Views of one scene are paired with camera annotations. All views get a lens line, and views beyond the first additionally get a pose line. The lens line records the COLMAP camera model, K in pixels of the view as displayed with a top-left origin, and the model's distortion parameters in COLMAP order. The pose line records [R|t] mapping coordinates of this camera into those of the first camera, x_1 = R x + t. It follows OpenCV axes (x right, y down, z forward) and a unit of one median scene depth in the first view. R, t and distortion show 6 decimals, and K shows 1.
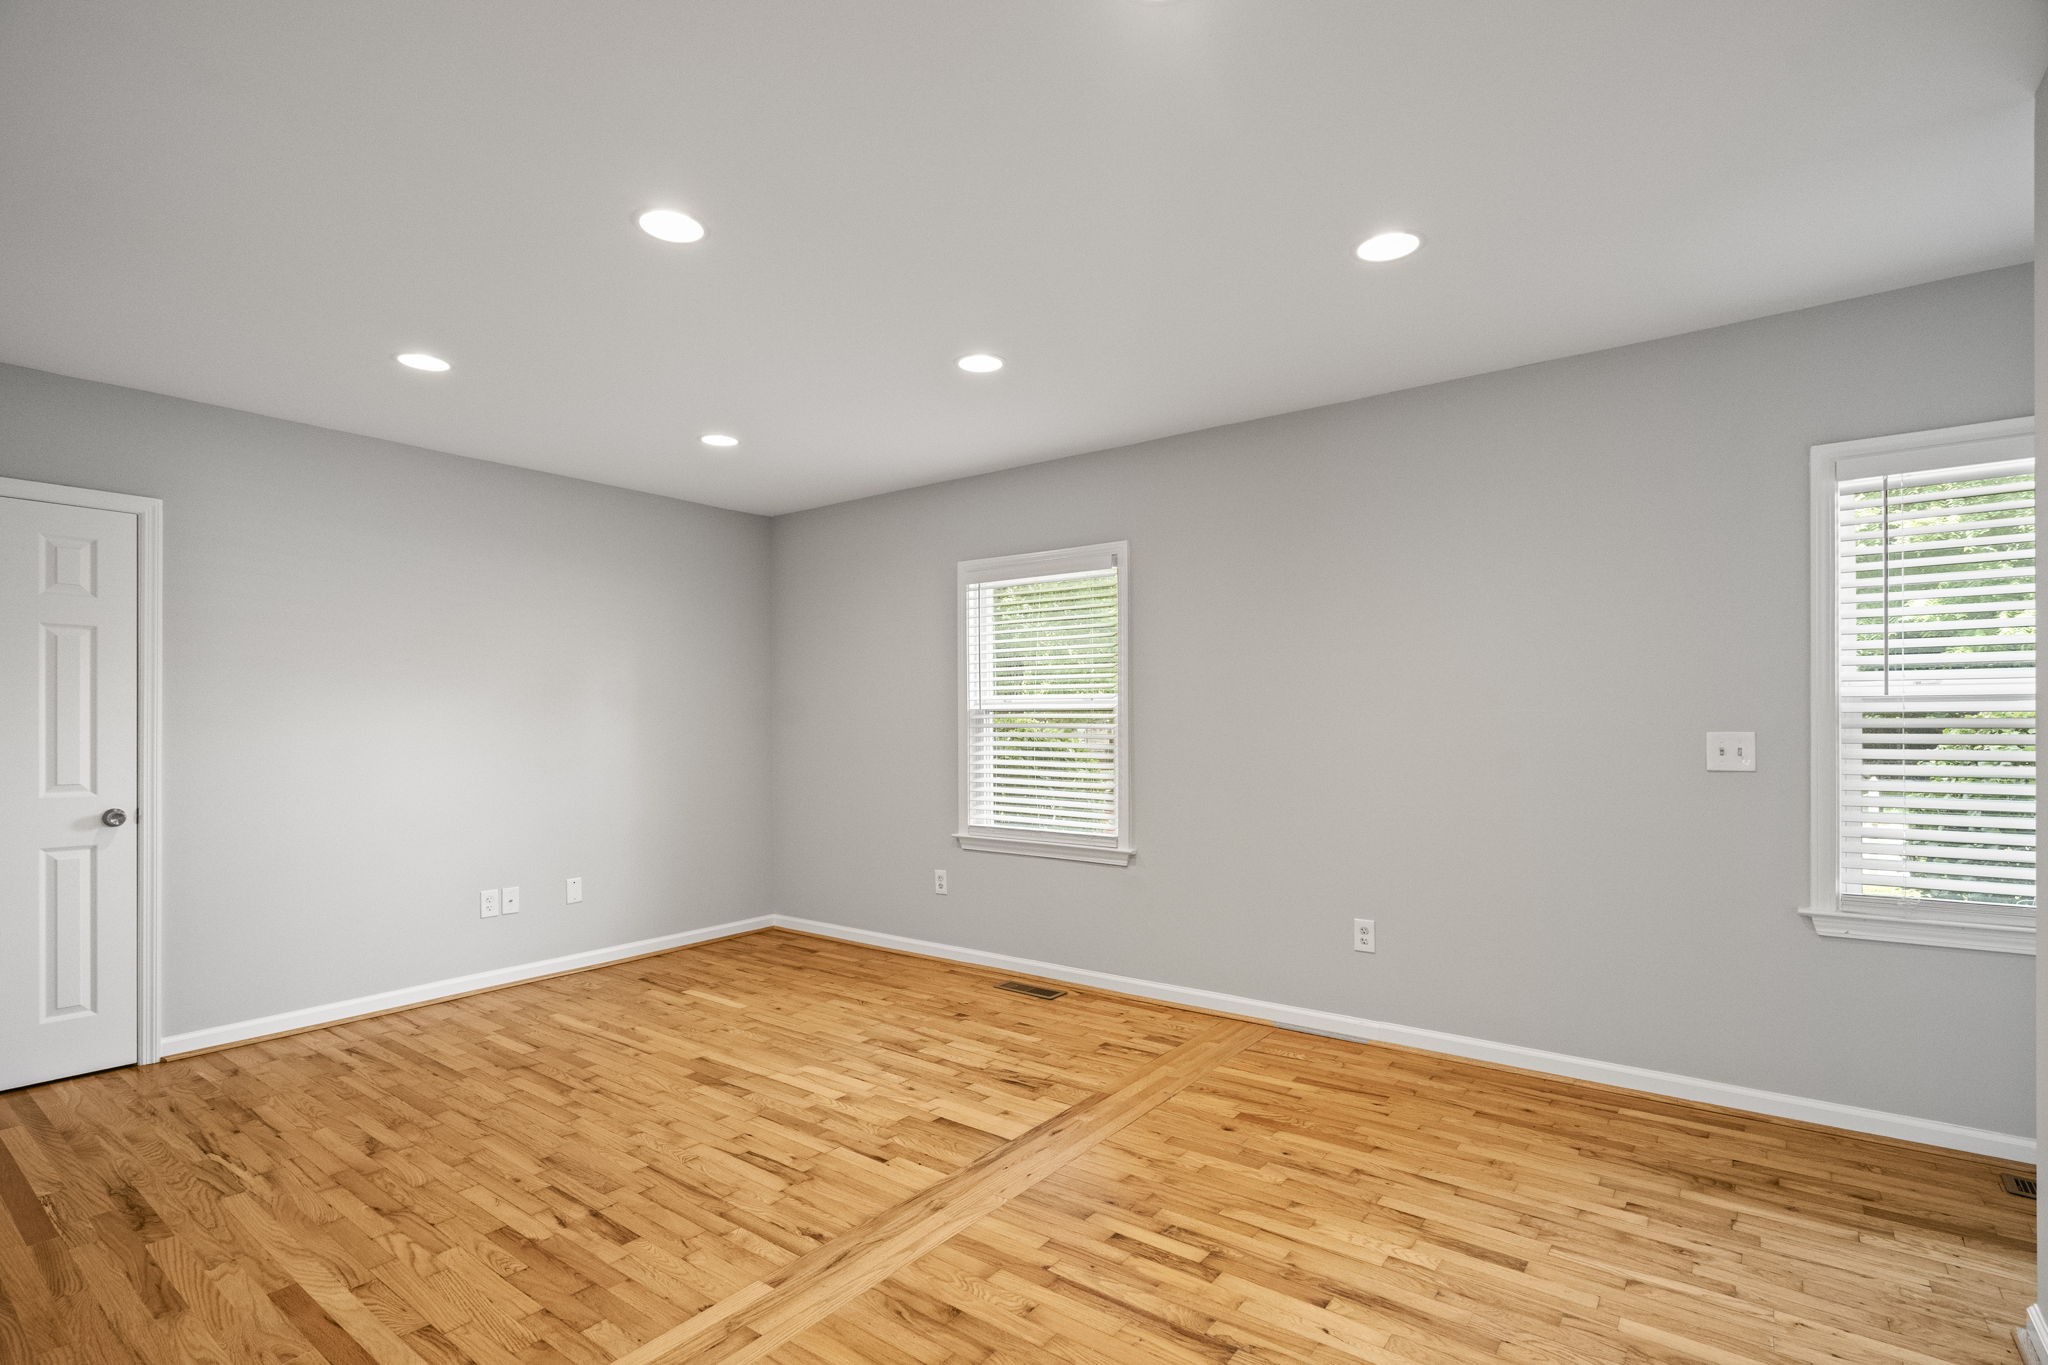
lens RADIAL K [[974.6, 0, 1019.6], [0, 974.6, 715.9], [0, 0, 1]] dist [-0.001084, -0.000346]
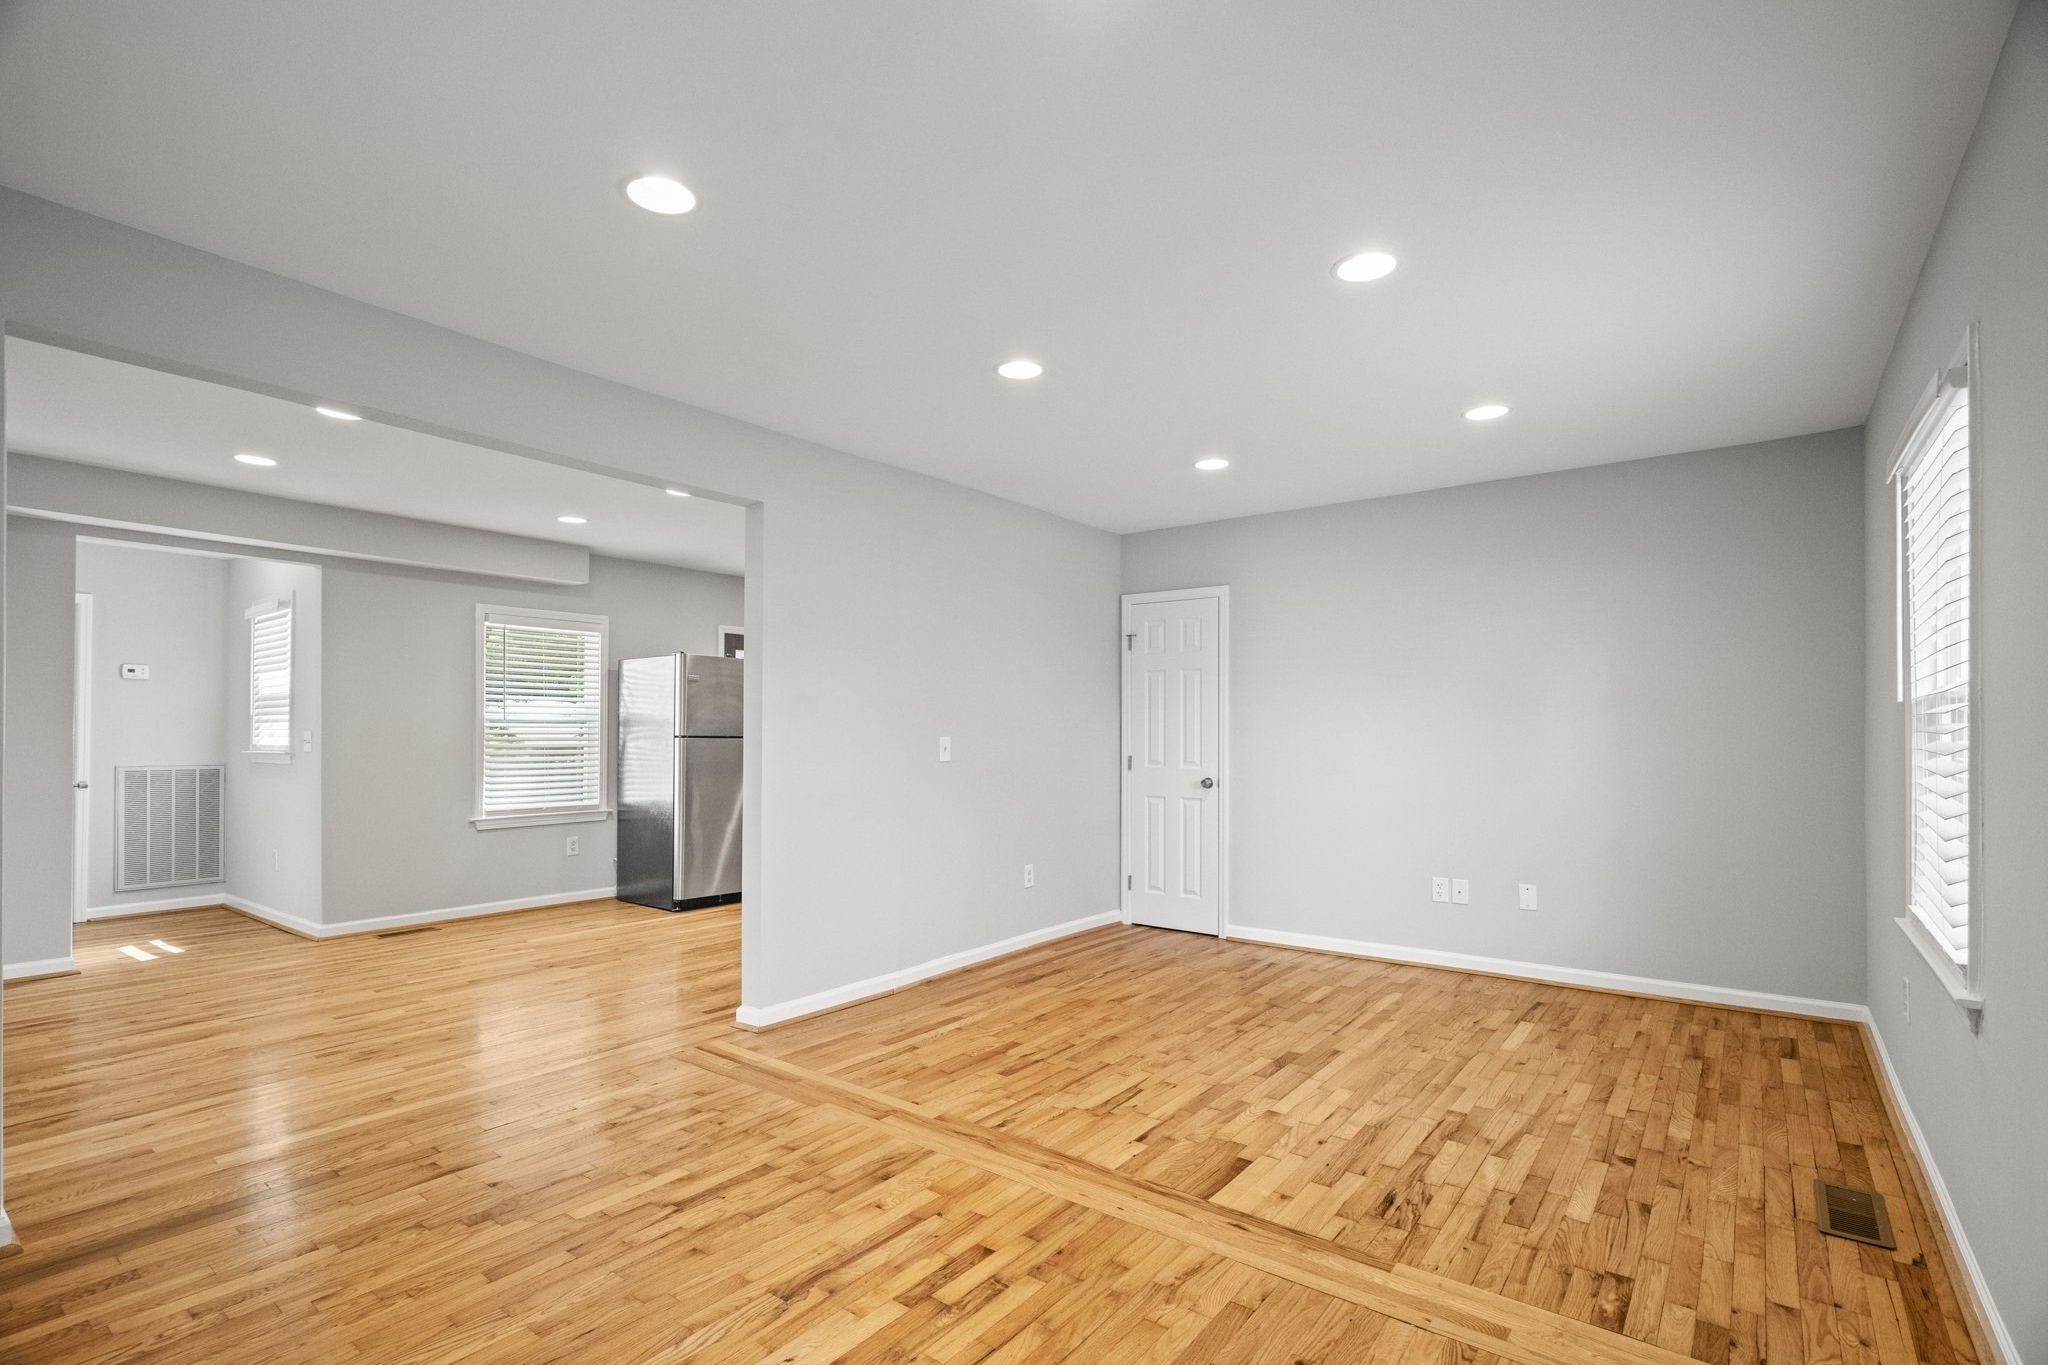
lens RADIAL K [[952.9, 0, 1020.3], [0, 952.9, 733.7], [0, 0, 1]] dist [0.000405, 0.000536]
pose [[-0.006815, 0.002355, -0.999974, 0.684212], [0.006284, 0.999978, 0.002312, 0.013955], [0.999957, -0.006268, -0.006830, 0.685875]]
